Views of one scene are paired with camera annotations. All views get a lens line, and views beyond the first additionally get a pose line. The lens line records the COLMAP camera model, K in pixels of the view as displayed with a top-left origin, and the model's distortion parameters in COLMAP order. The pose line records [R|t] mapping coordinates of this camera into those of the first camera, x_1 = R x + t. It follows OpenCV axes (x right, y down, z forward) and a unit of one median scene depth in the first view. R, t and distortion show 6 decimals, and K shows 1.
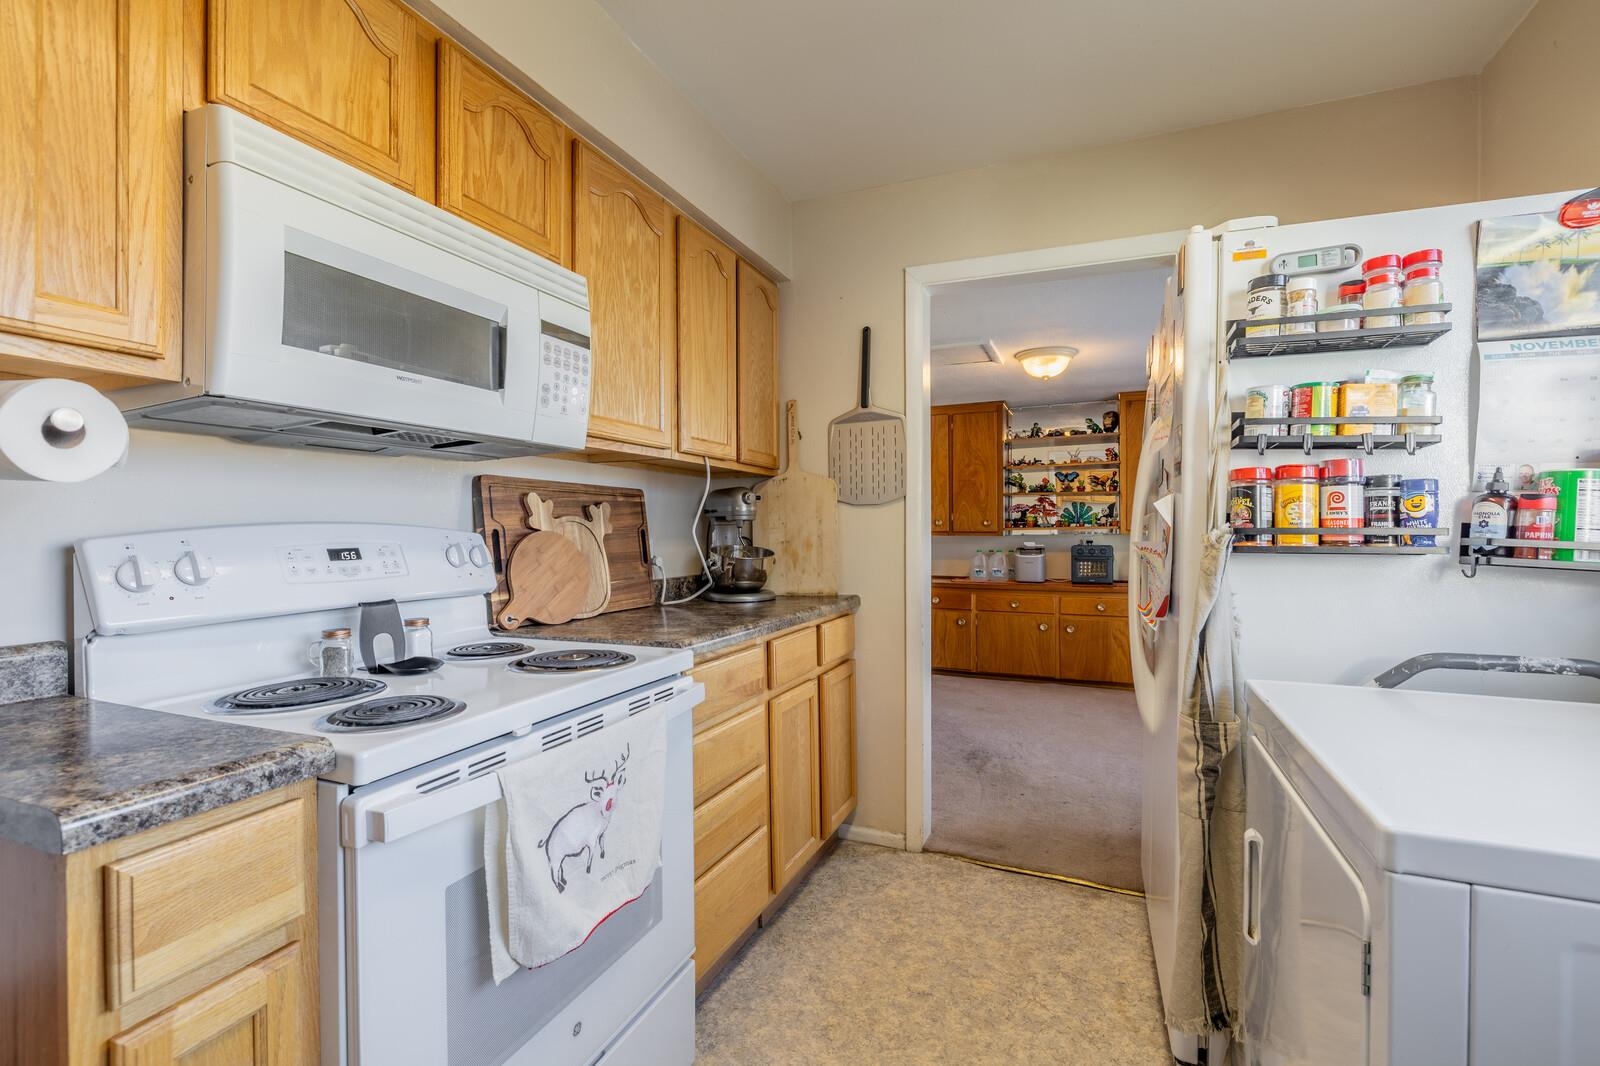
lens RADIAL K [[729.0, 0, 798.3], [0, 729.0, 534.3], [0, 0, 1]] dist [-0.003038, -0.000104]
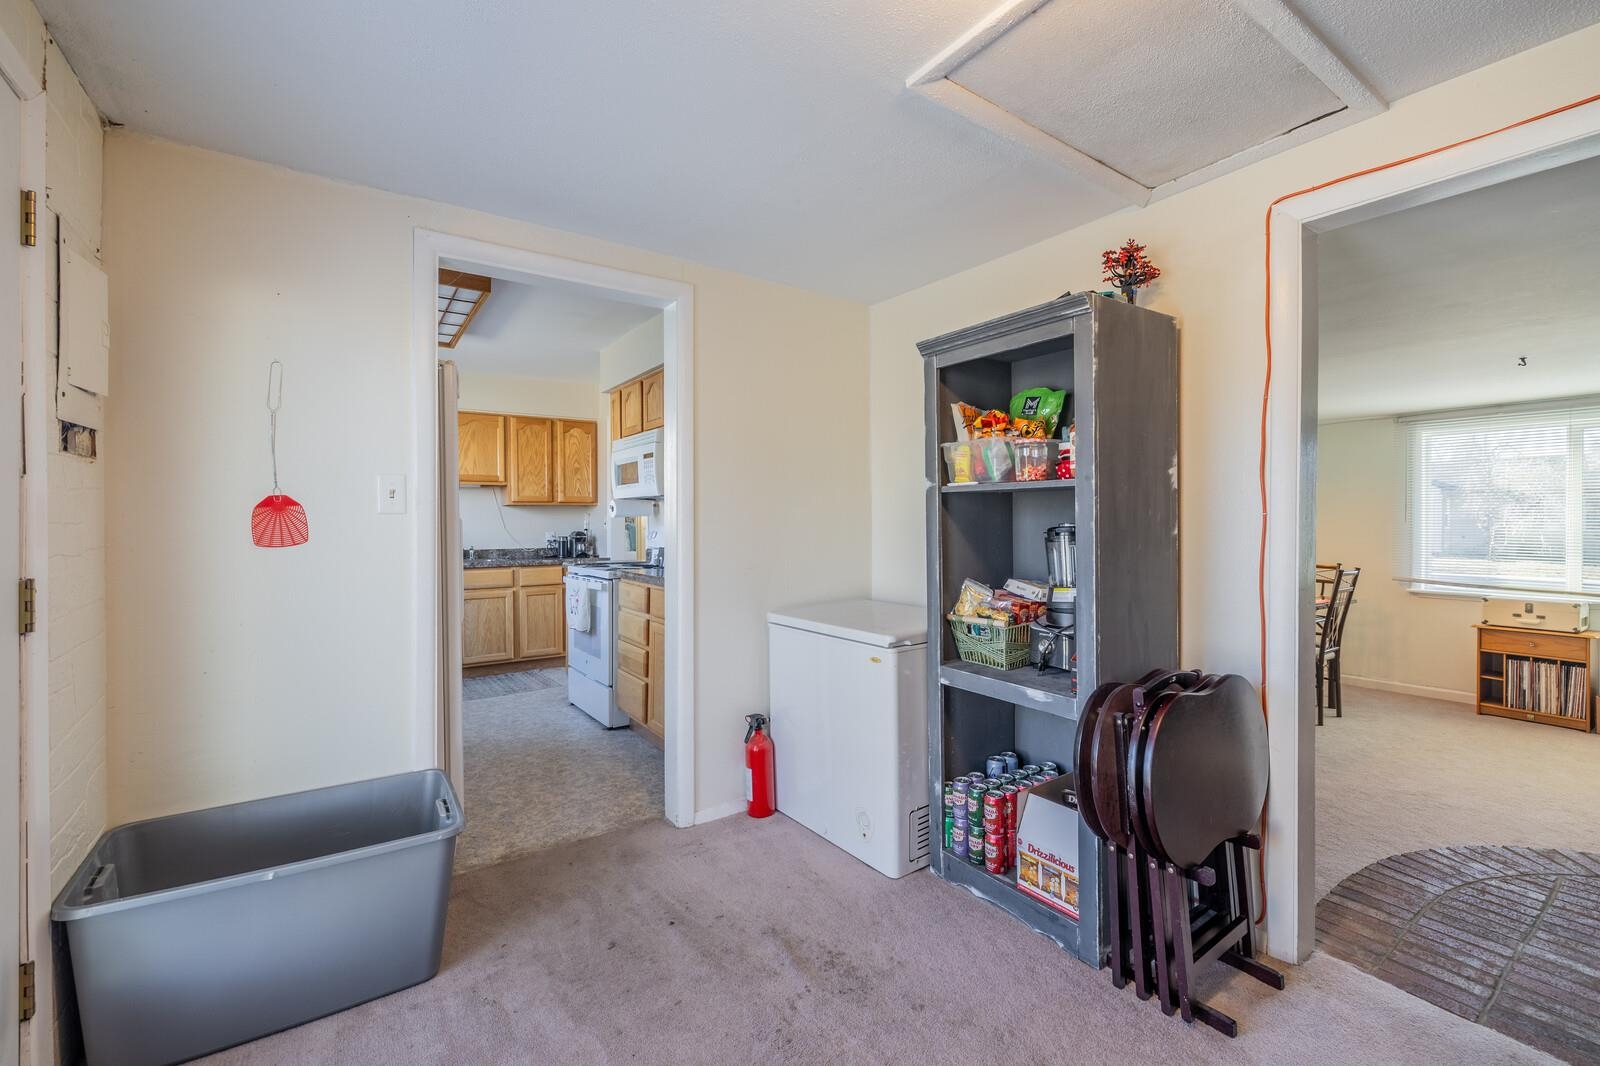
lens RADIAL K [[669.5, 0, 797.7], [0, 669.5, 526.3], [0, 0, 1]] dist [0.002512, 0.000028]
pose [[-0.528224, 0.011889, -0.849022, 1.730394], [-0.000855, 0.999894, 0.014534, -0.049849], [0.849105, 0.008403, -0.528158, 3.192043]]
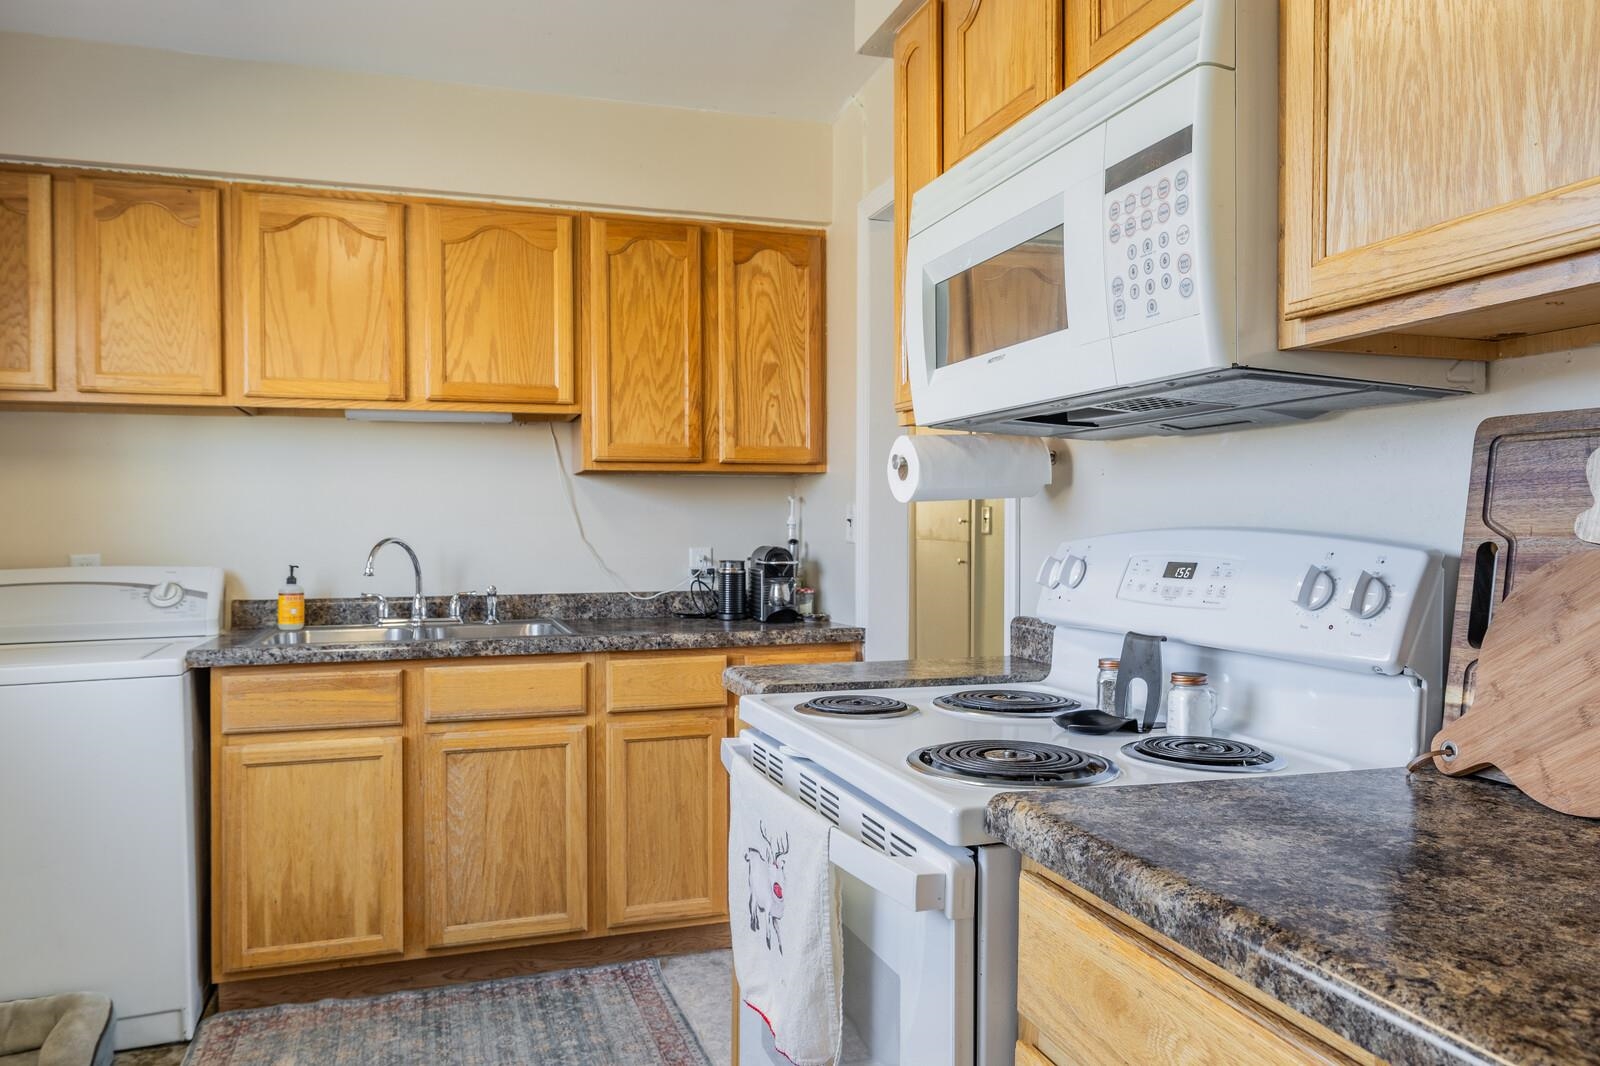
lens RADIAL K [[1143.7, 0, 800.1], [0, 1143.7, 537.6], [0, 0, 1]] dist [0.011747, 0.001389]
pose [[-0.747150, 0.013595, -0.664517, 0.451778], [-0.001964, 0.999741, 0.022662, -0.032467], [0.664653, 0.018237, -0.746930, 1.642568]]
